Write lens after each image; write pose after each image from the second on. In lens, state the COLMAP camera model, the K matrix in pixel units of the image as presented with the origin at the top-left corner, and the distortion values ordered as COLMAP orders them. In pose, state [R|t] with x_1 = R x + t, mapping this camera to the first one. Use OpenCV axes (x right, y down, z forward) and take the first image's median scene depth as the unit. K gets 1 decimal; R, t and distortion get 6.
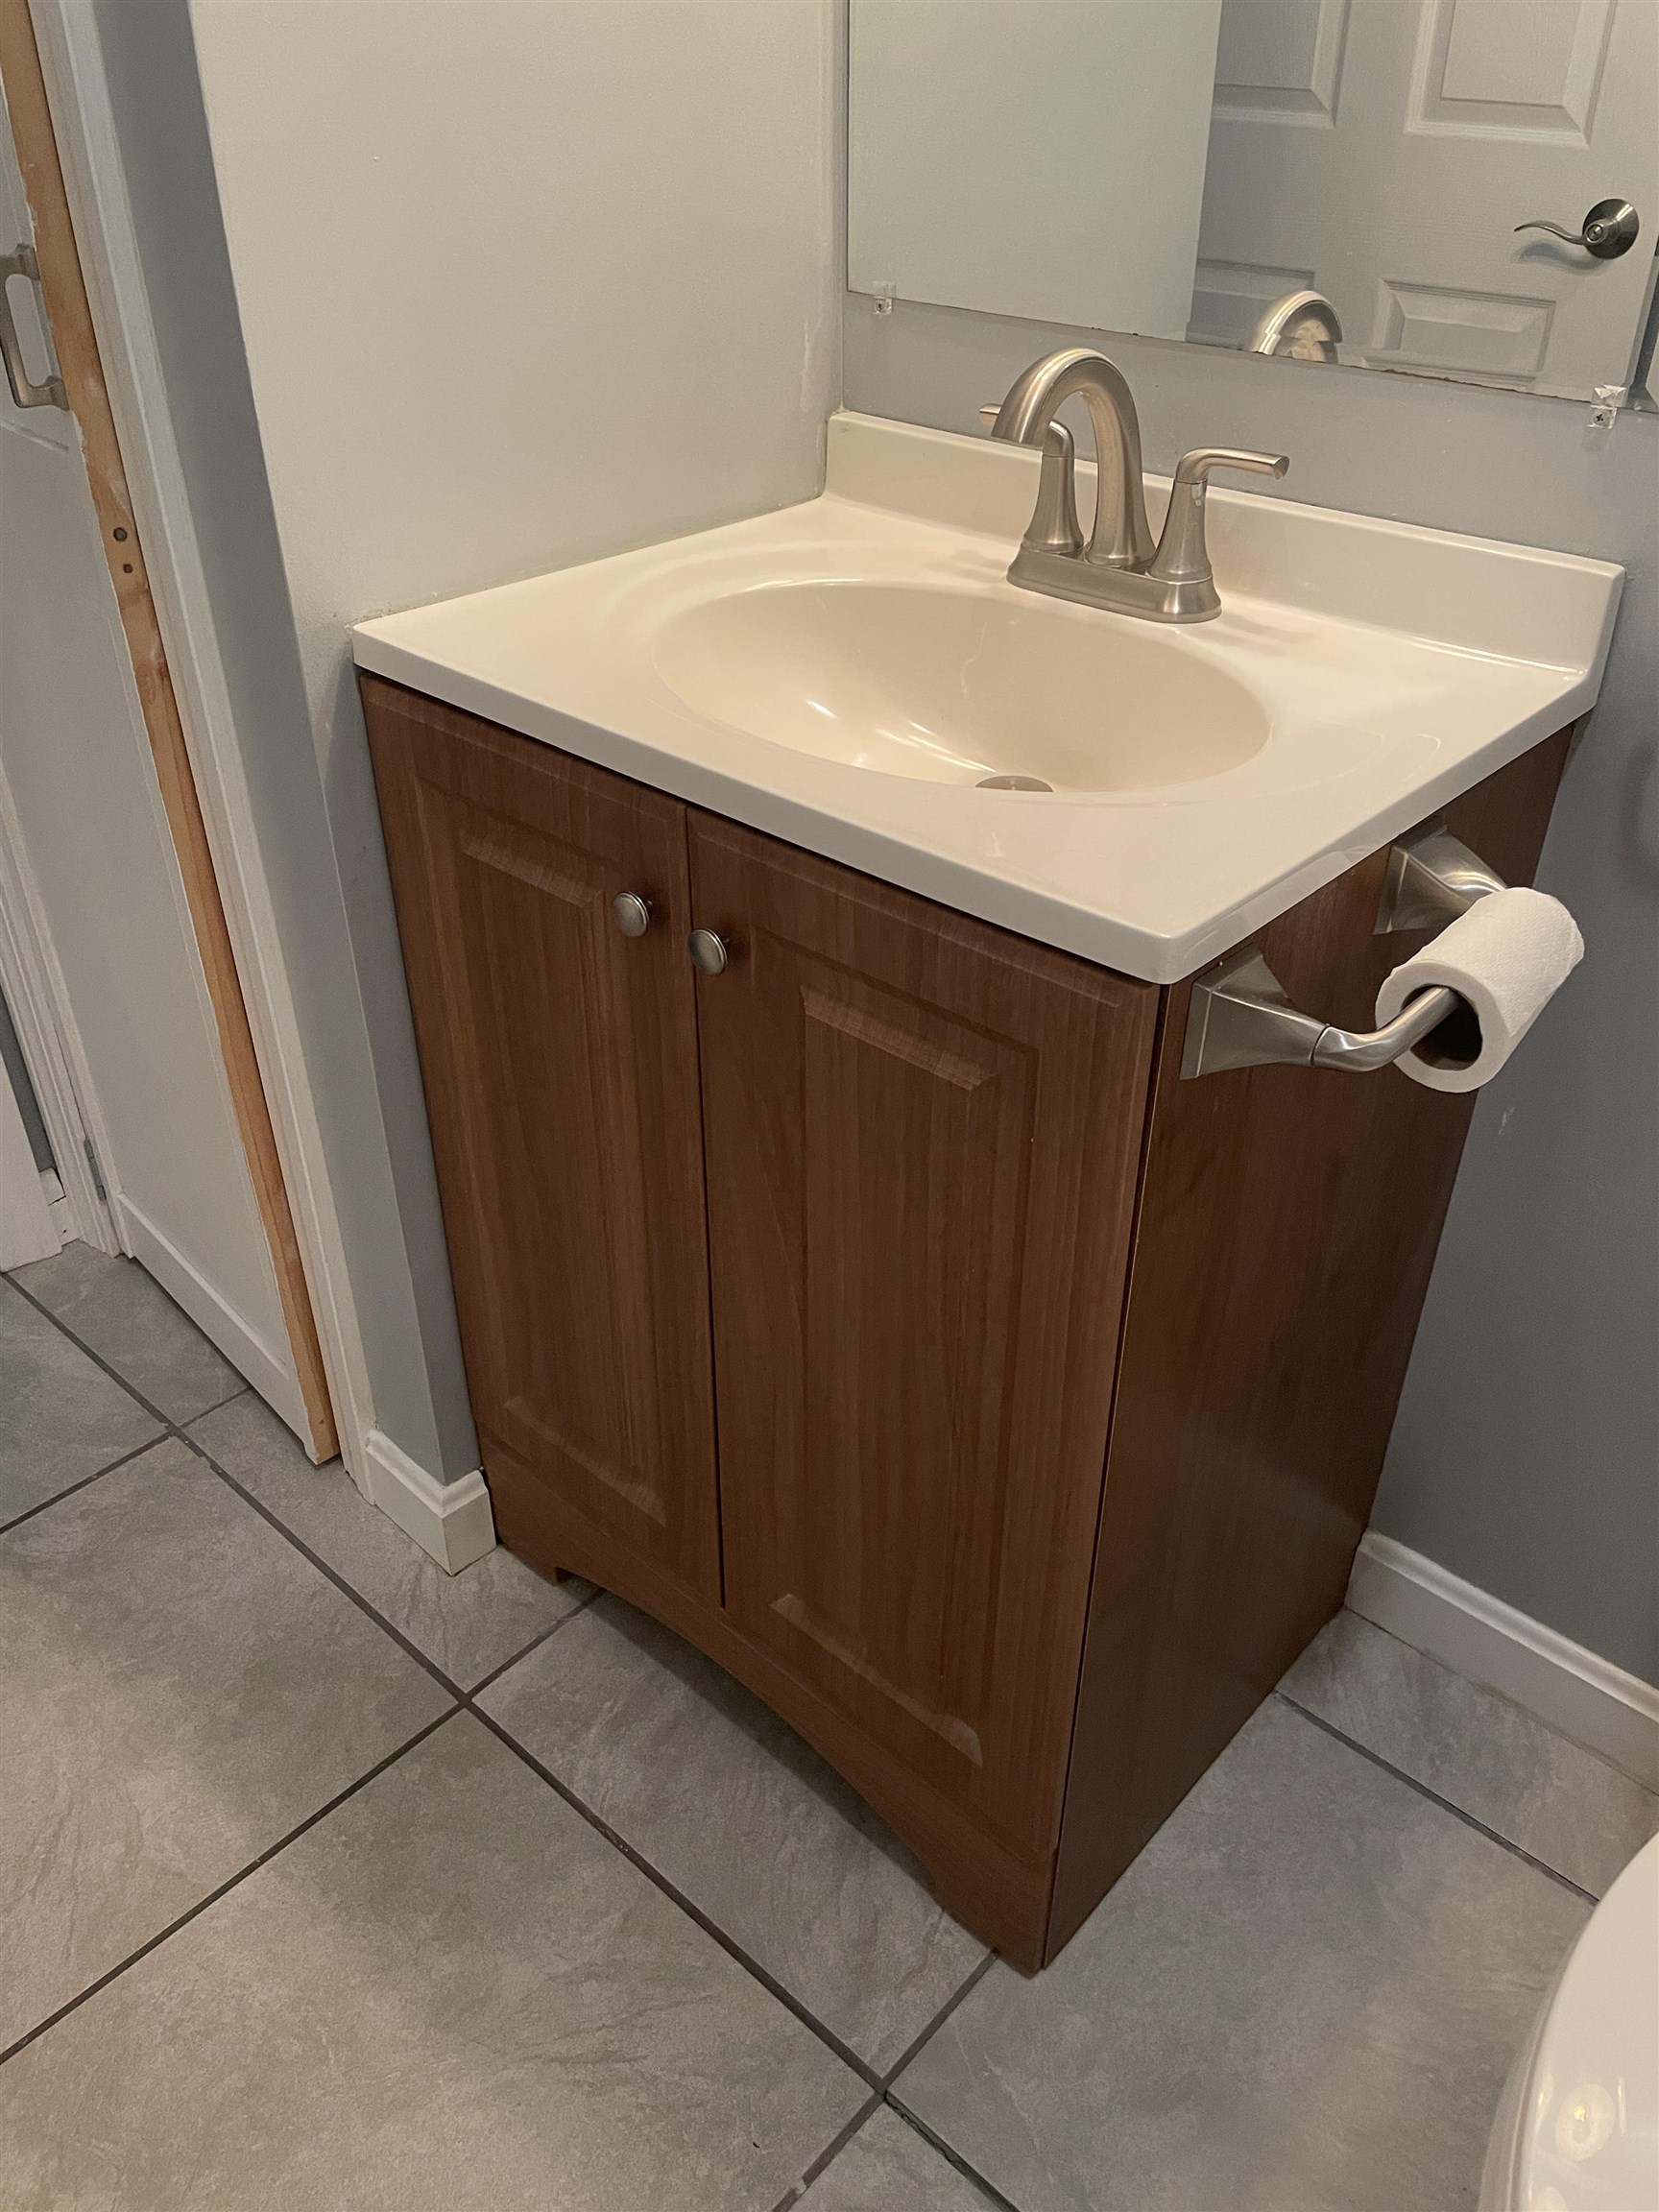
lens RADIAL K [[1685.5, 0, 836.2], [0, 1685.5, 1099.4], [0, 0, 1]] dist [0.085550, -0.119410]
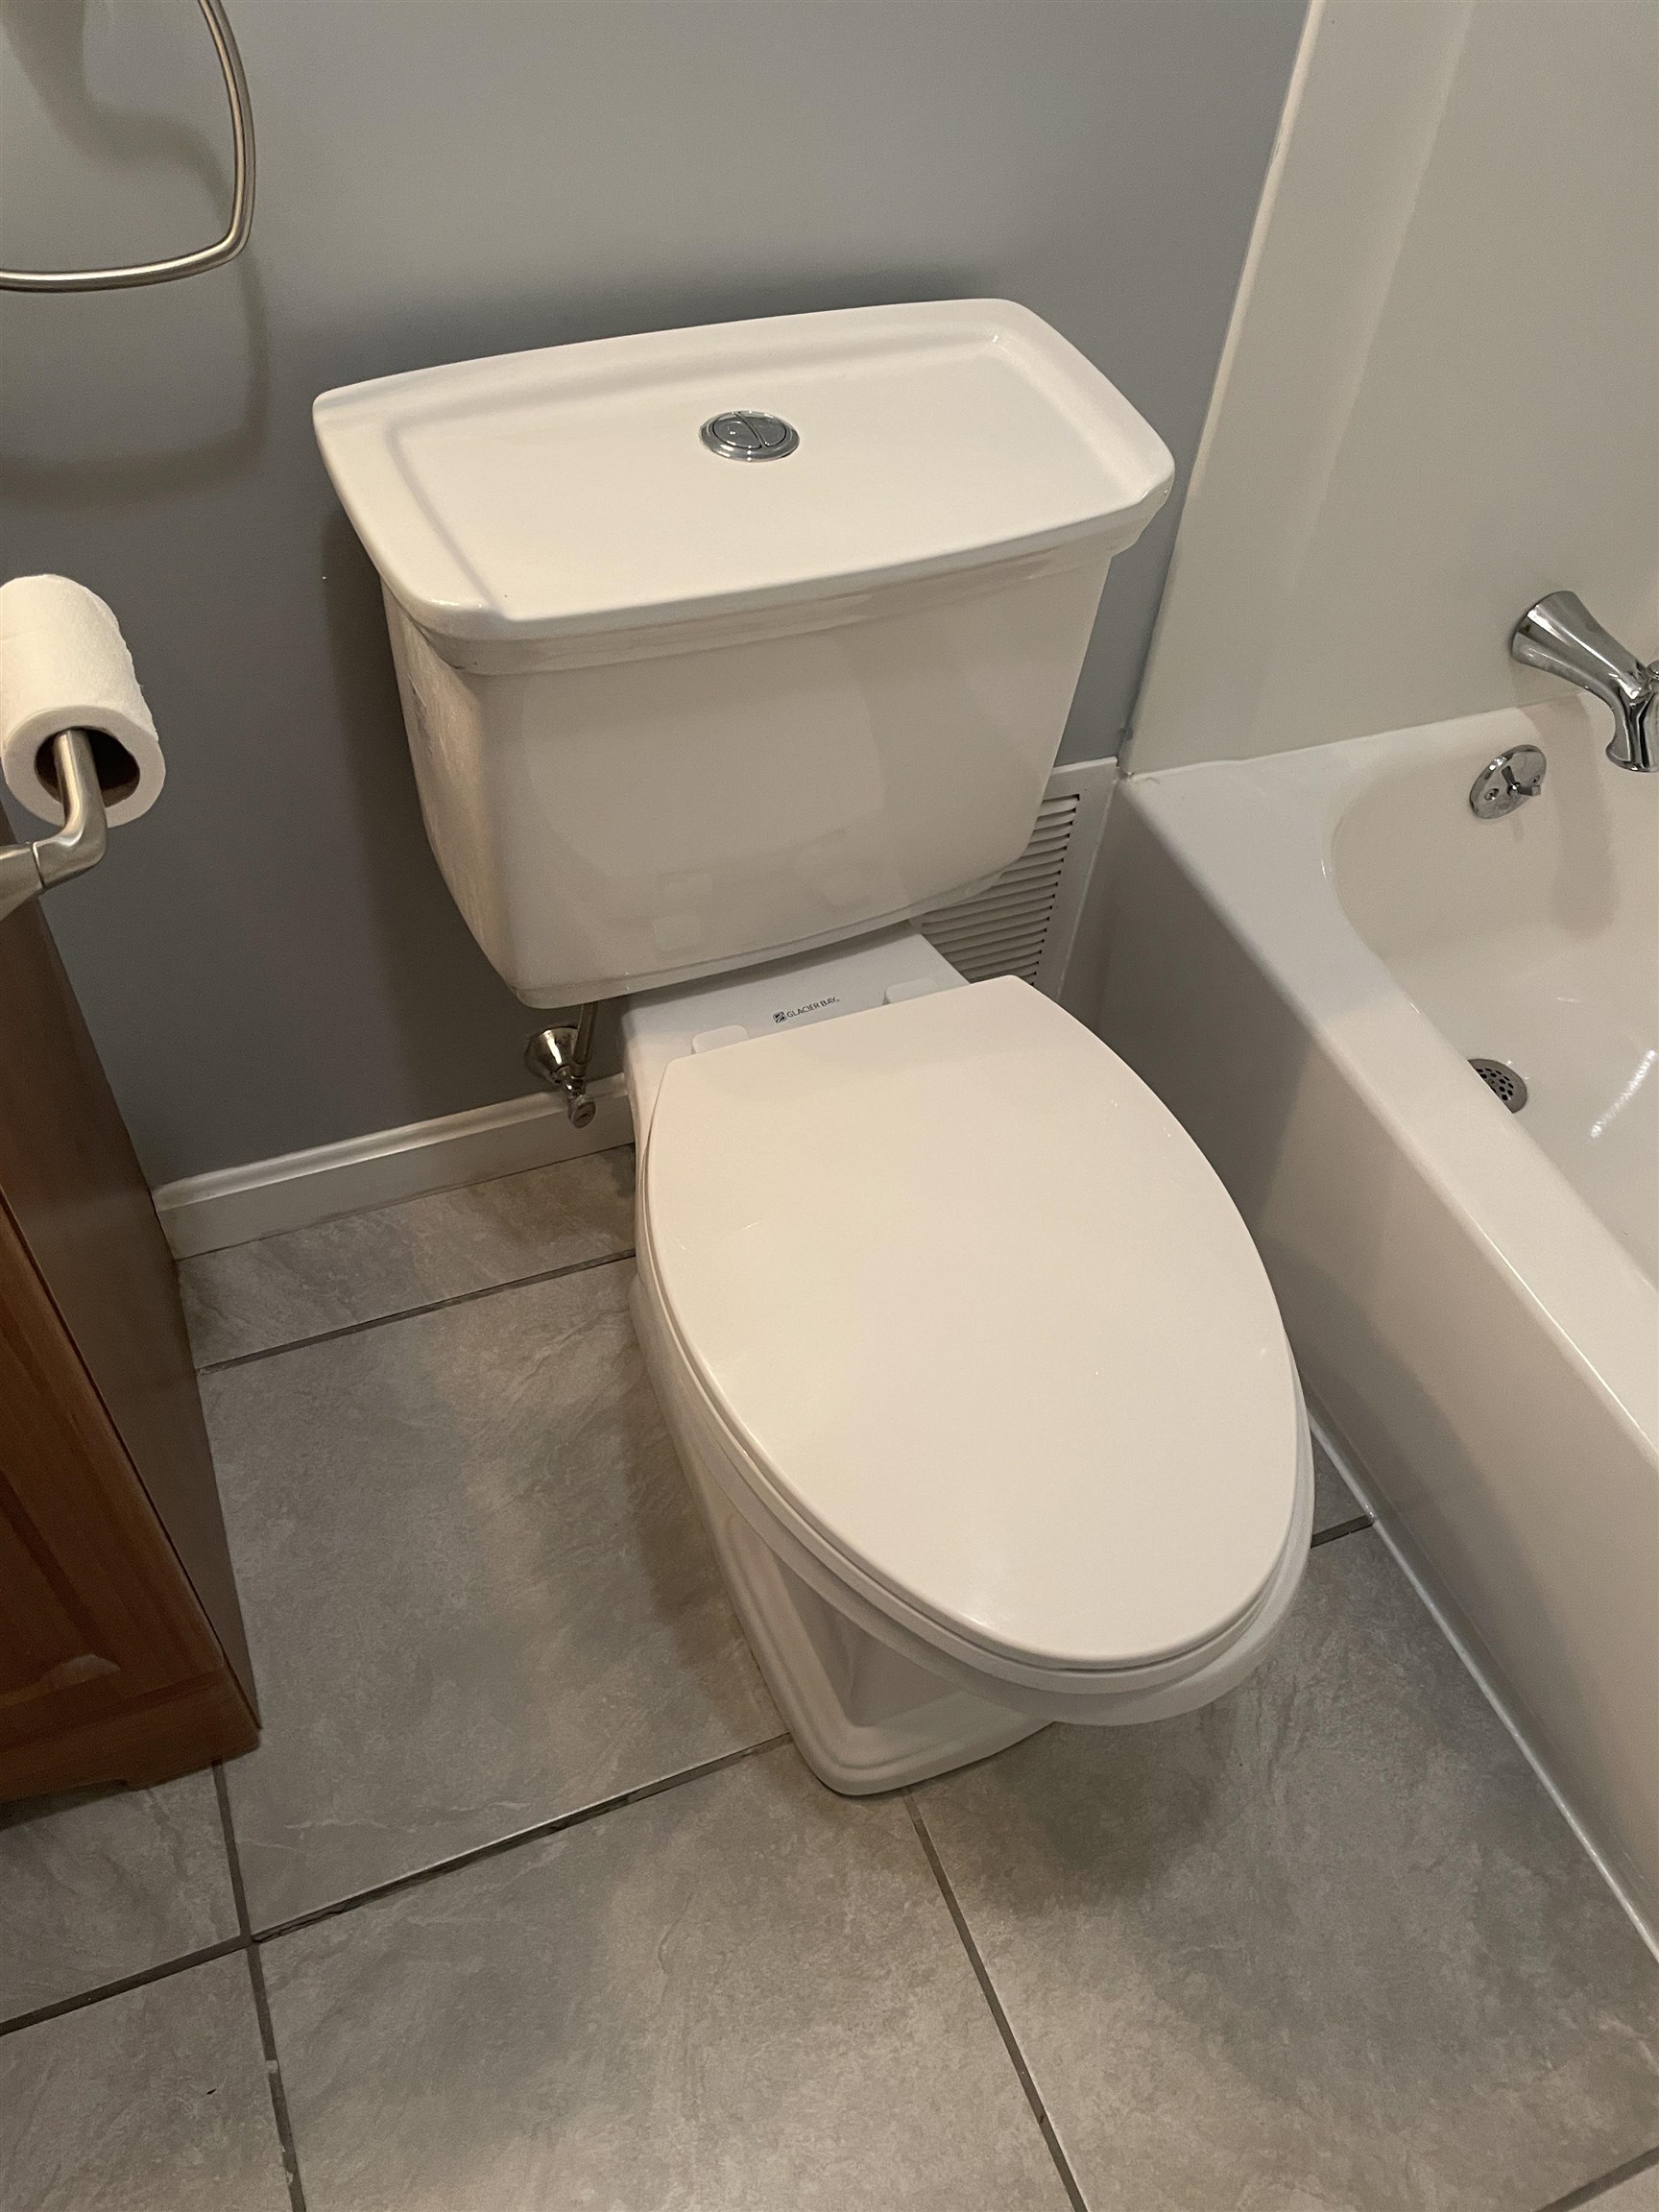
lens RADIAL K [[1685.5, 0, 836.2], [0, 1685.5, 1099.4], [0, 0, 1]] dist [0.085550, -0.119410]
pose [[0.436330, -0.663795, 0.607448, -0.088675], [0.439351, 0.746326, 0.499969, -0.116987], [-0.785230, 0.048732, 0.617283, 0.074979]]
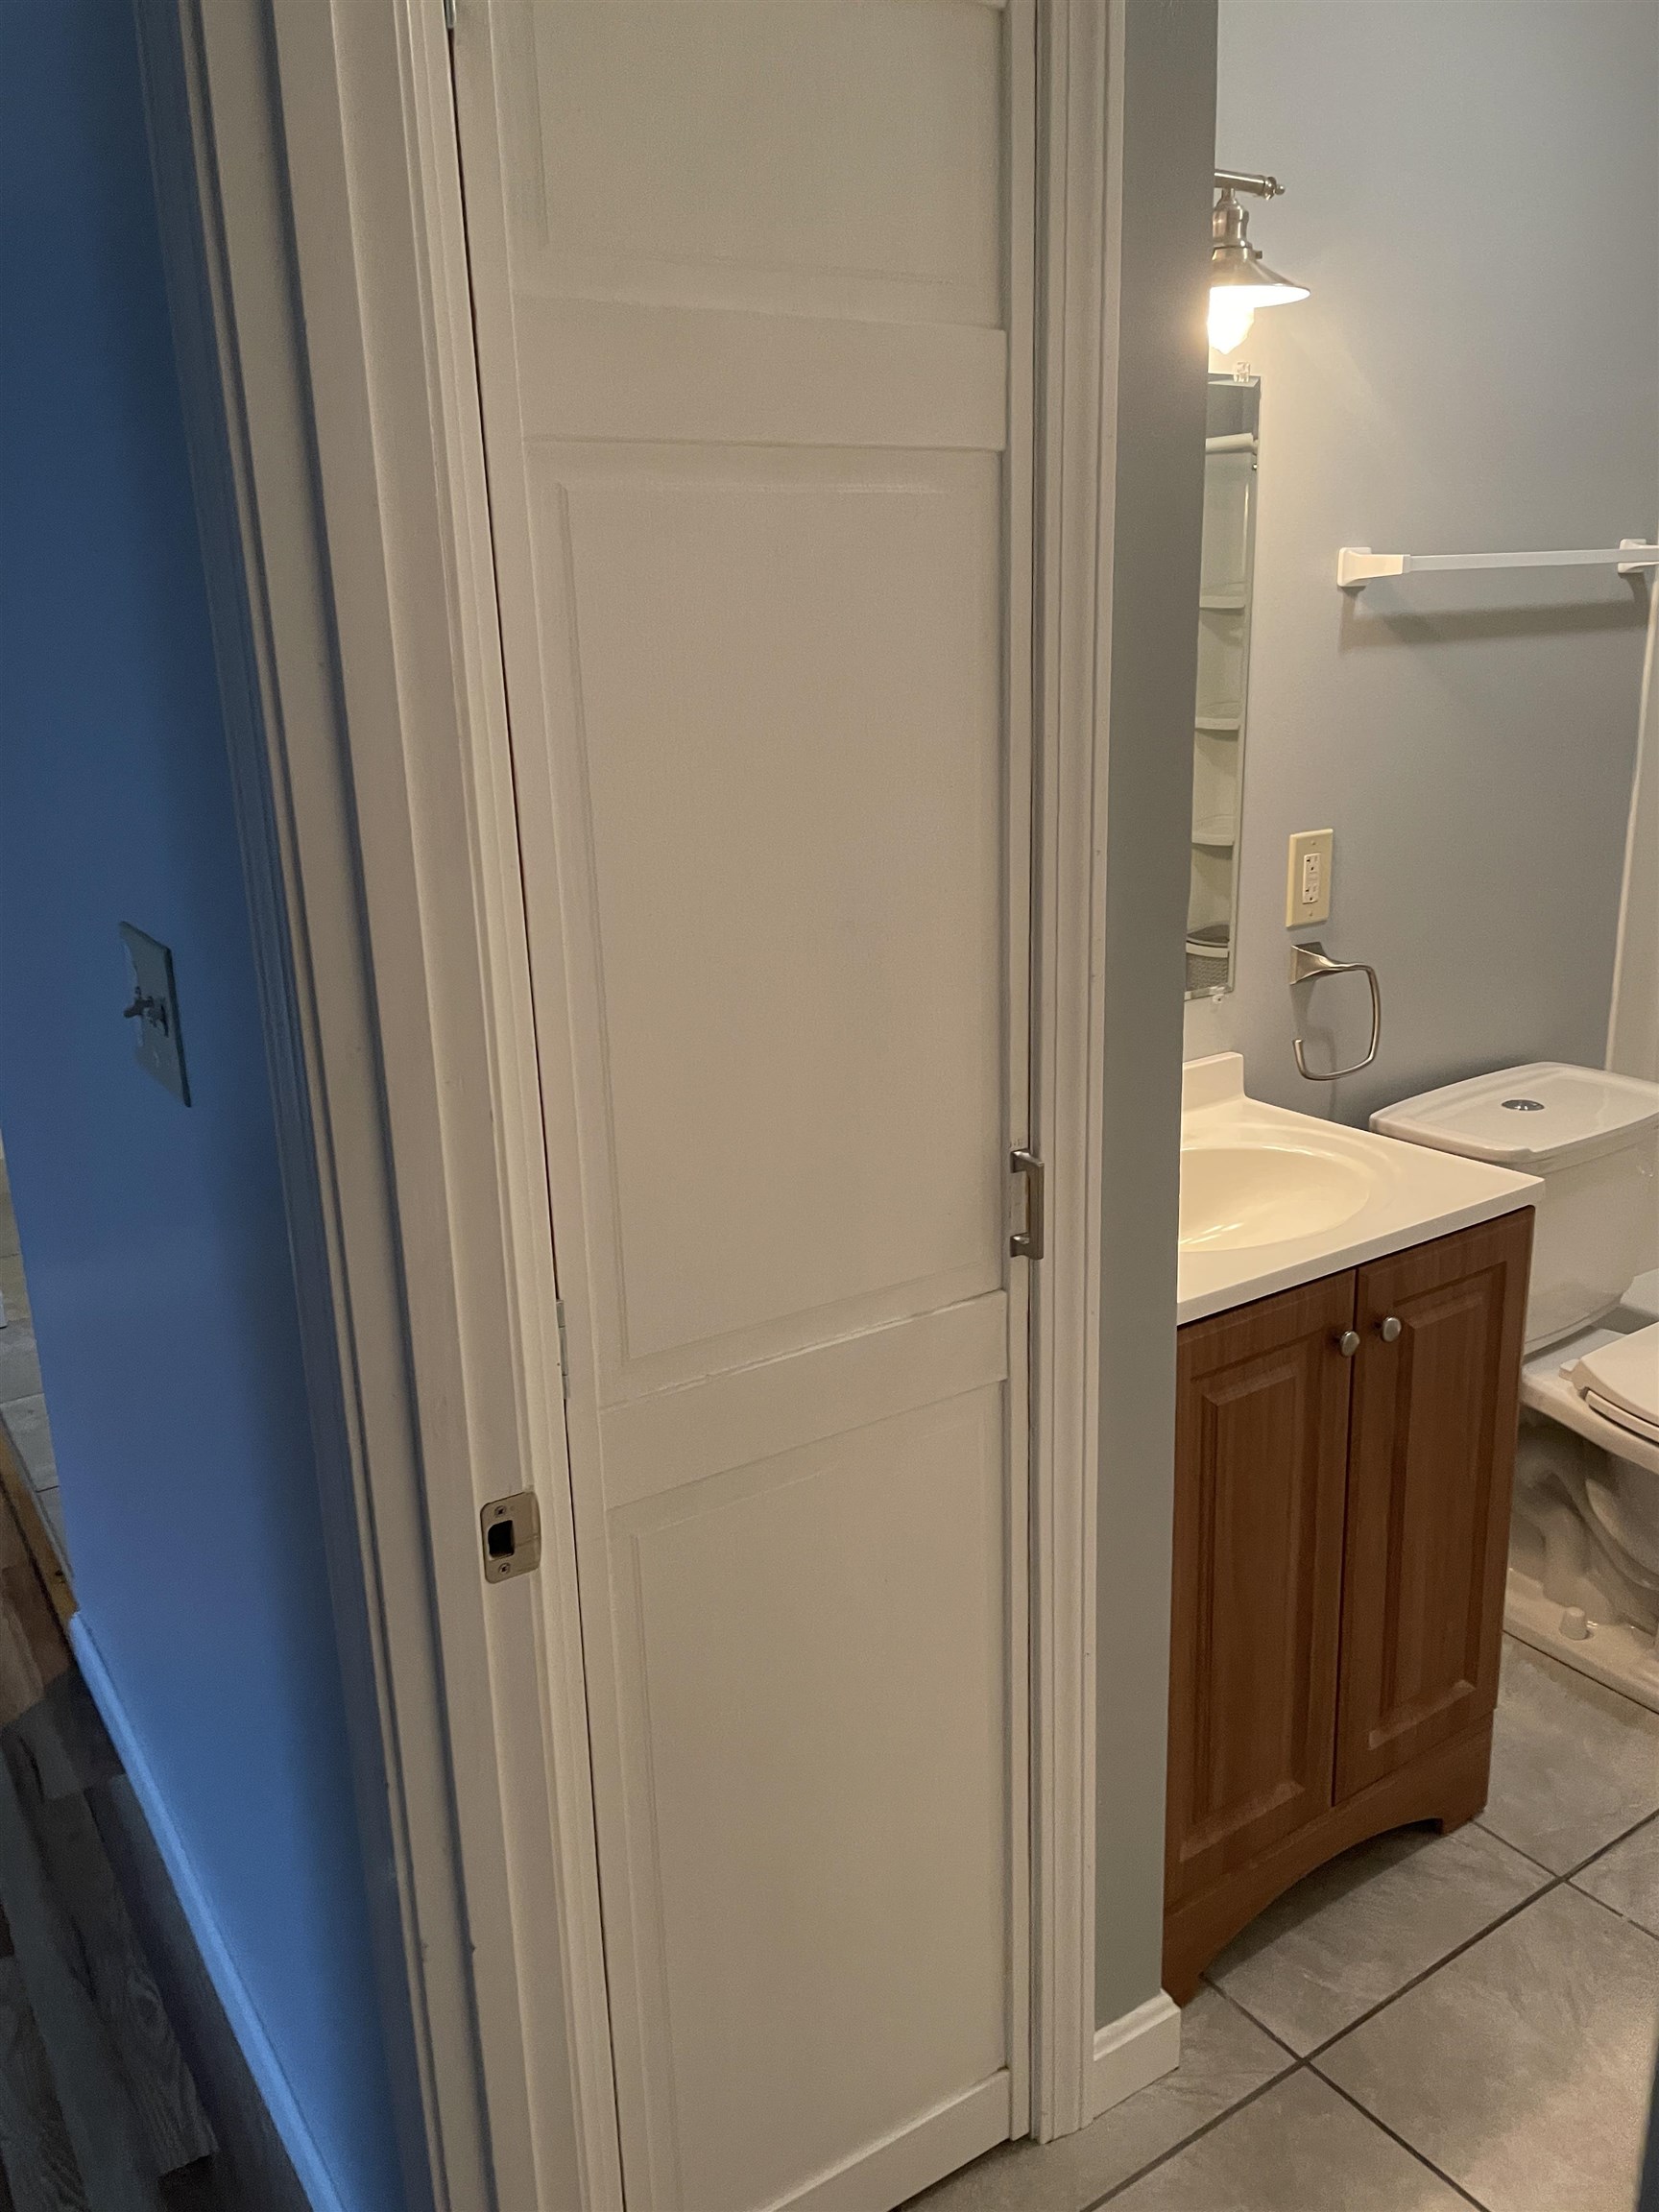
lens RADIAL K [[1655.8, 0, 809.9], [0, 1655.8, 1092.9], [0, 0, 1]] dist [0.087271, -0.121297]
pose [[0.244537, -0.273405, 0.930296, -1.331258], [0.566966, 0.818637, 0.091558, -0.589532], [-0.786608, 0.505057, 0.355198, 0.492731]]
